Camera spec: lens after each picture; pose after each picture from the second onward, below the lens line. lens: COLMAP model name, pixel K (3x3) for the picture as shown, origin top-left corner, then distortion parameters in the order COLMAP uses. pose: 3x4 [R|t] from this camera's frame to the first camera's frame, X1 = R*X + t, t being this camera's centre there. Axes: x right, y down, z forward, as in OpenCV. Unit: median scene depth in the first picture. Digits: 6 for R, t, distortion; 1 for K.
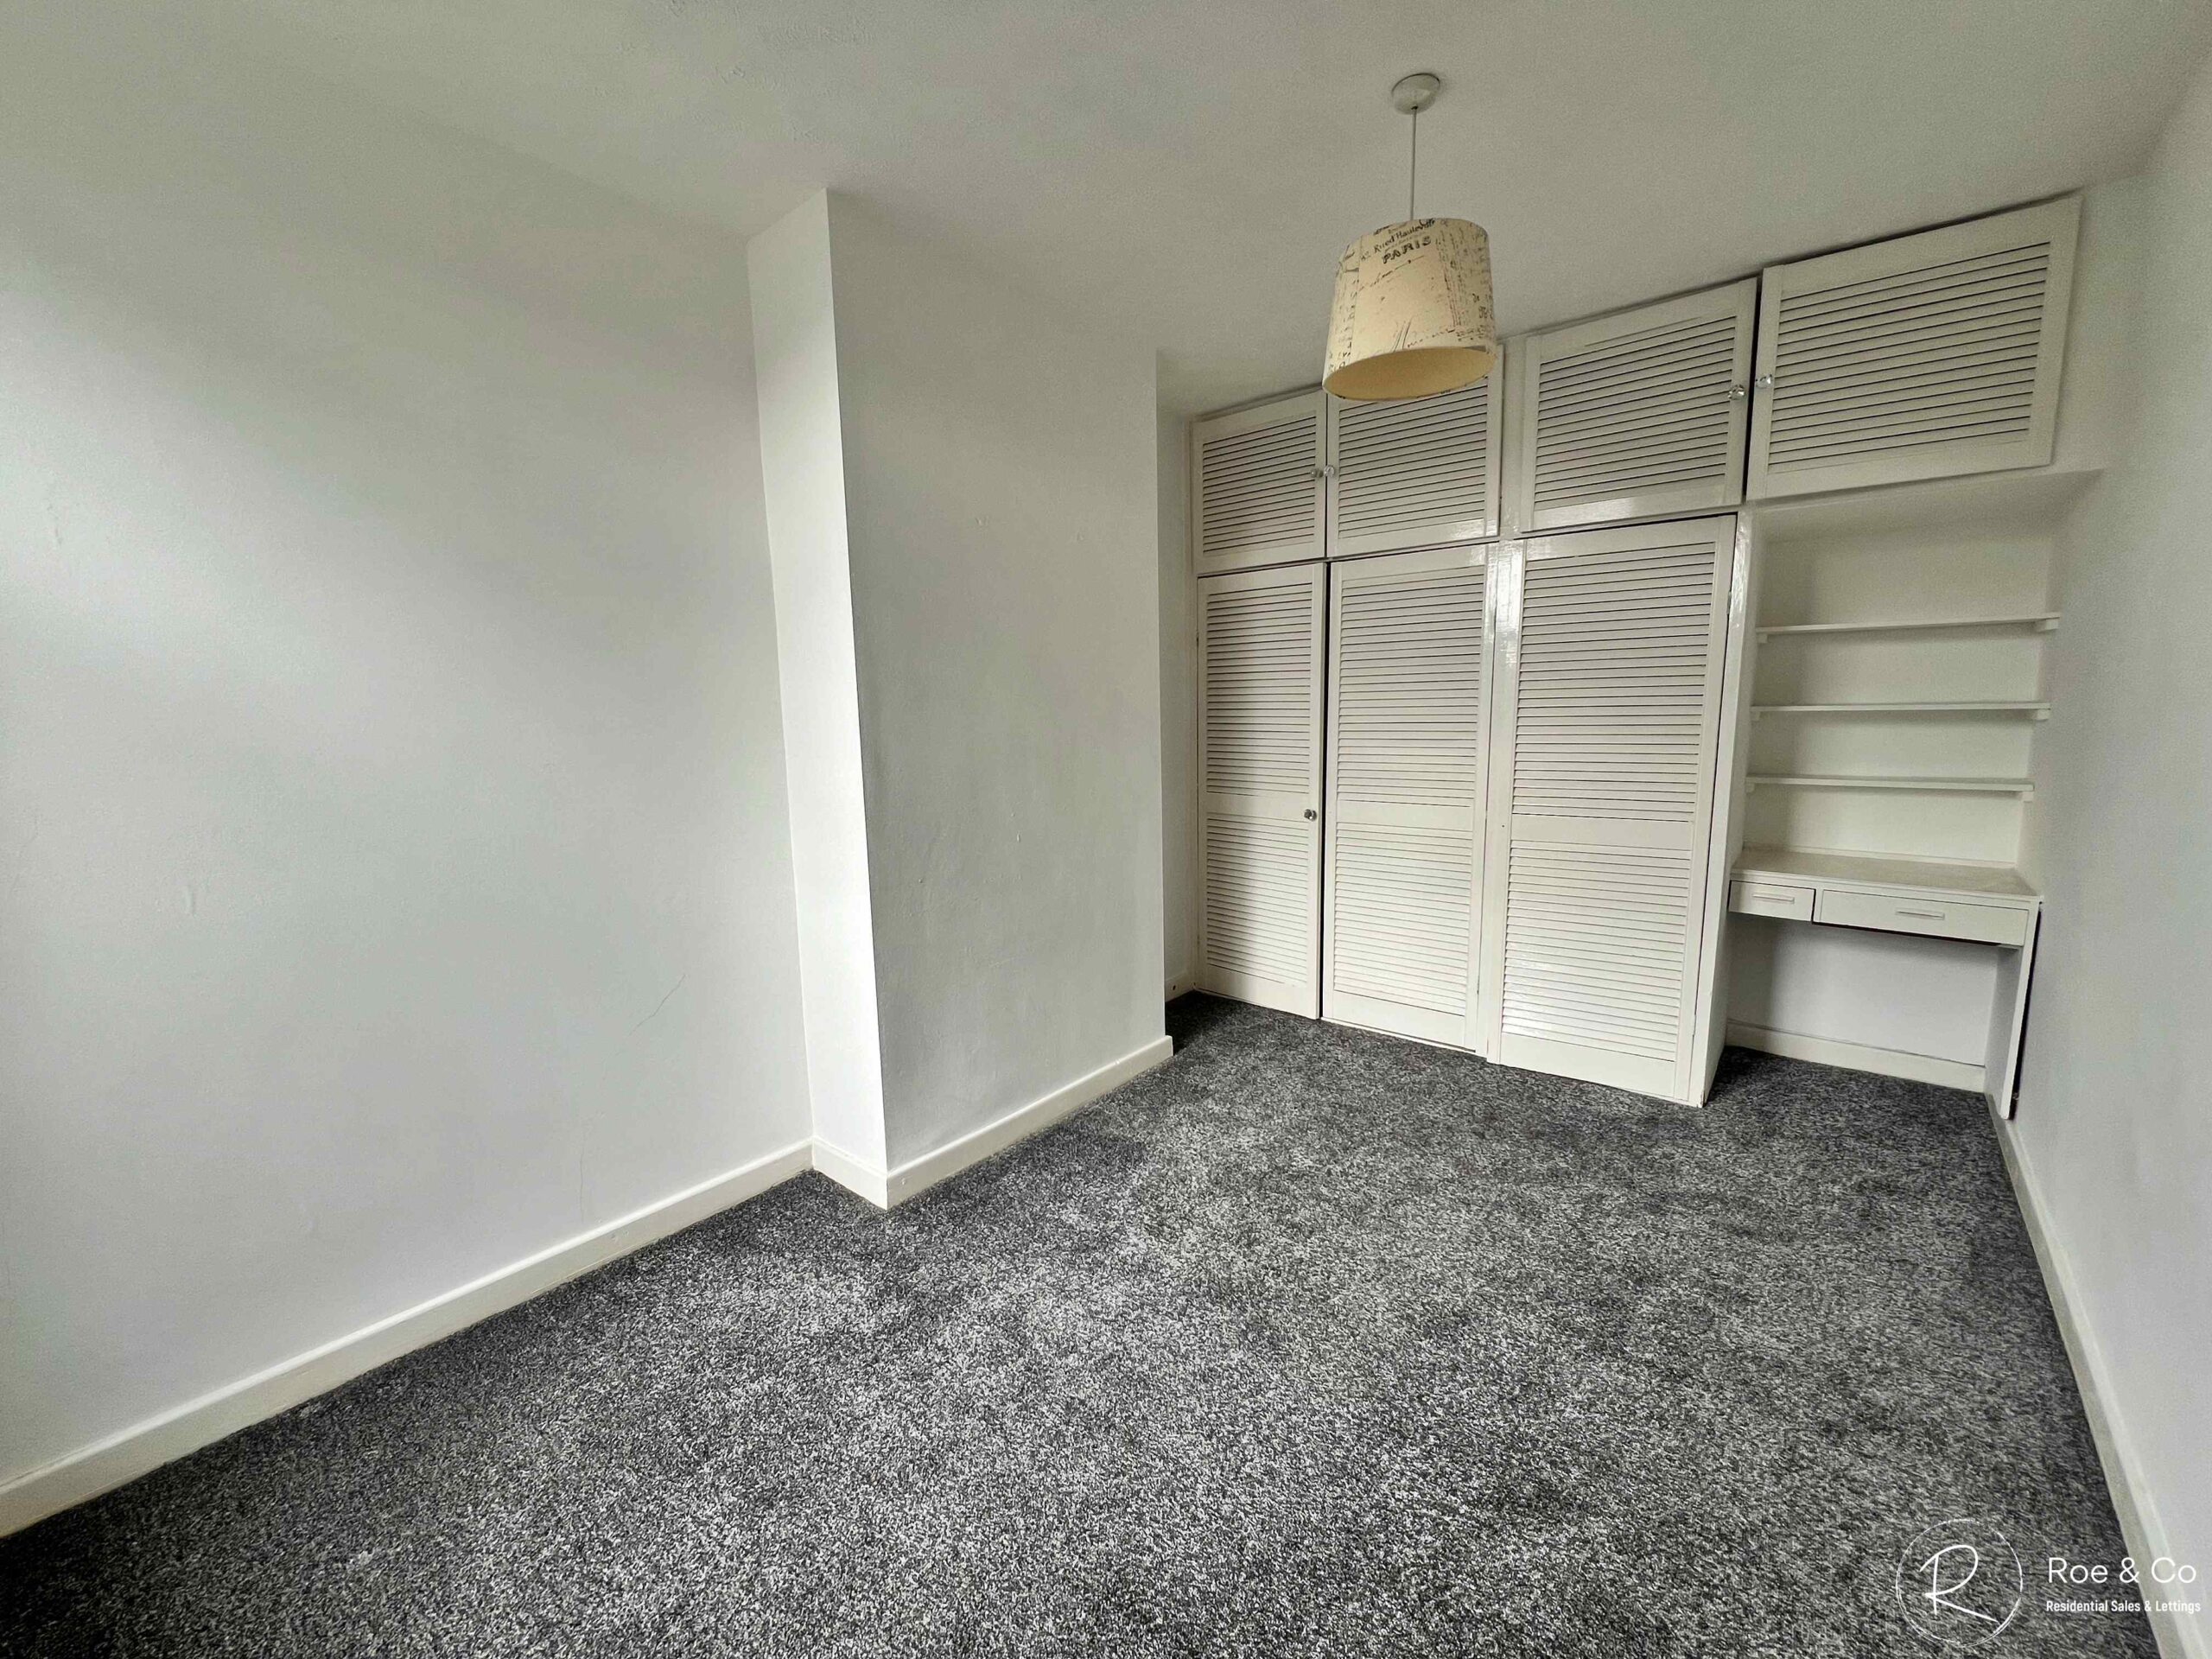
lens RADIAL K [[883.1, 0, 1101.8], [0, 883.1, 827.7], [0, 0, 1]] dist [-0.003393, 0.000768]
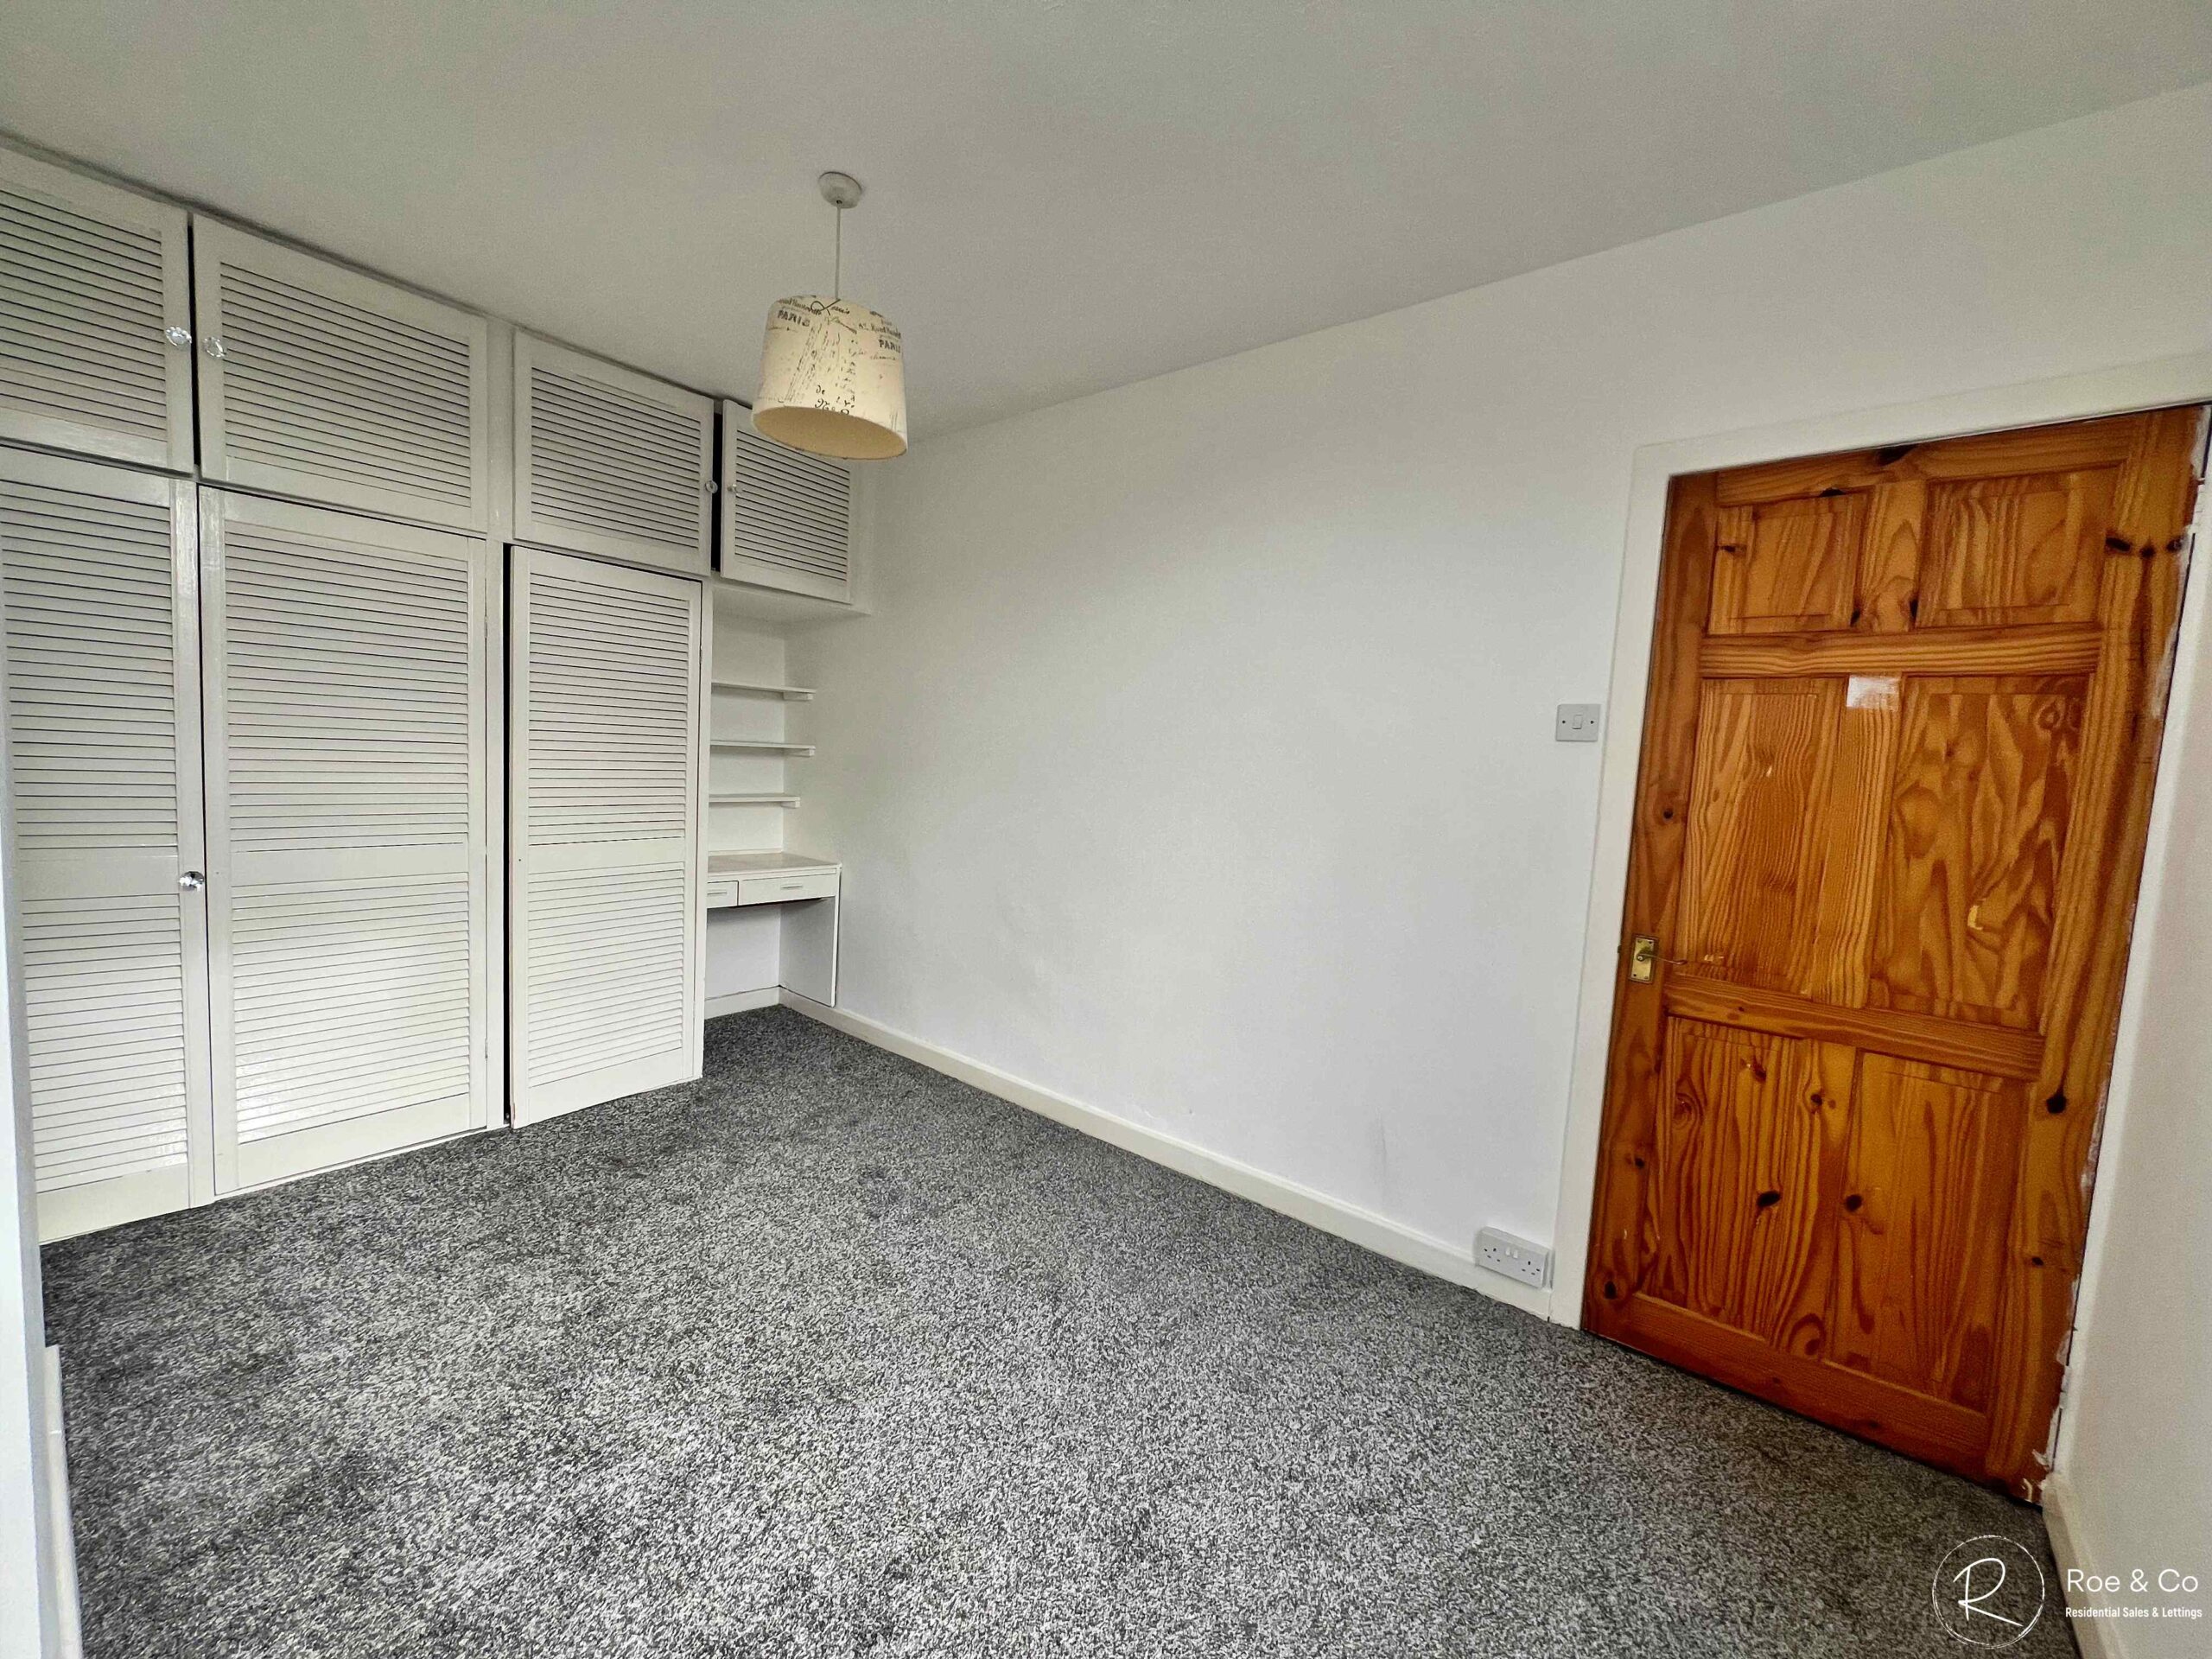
lens RADIAL K [[879.8, 0, 1099.0], [0, 879.8, 827.6], [0, 0, 1]] dist [-0.001513, 0.000235]
pose [[-0.016504, -0.061834, 0.997950, -0.549651], [0.086507, 0.994255, 0.063035, -0.049352], [-0.996115, 0.087370, -0.011060, 0.513102]]
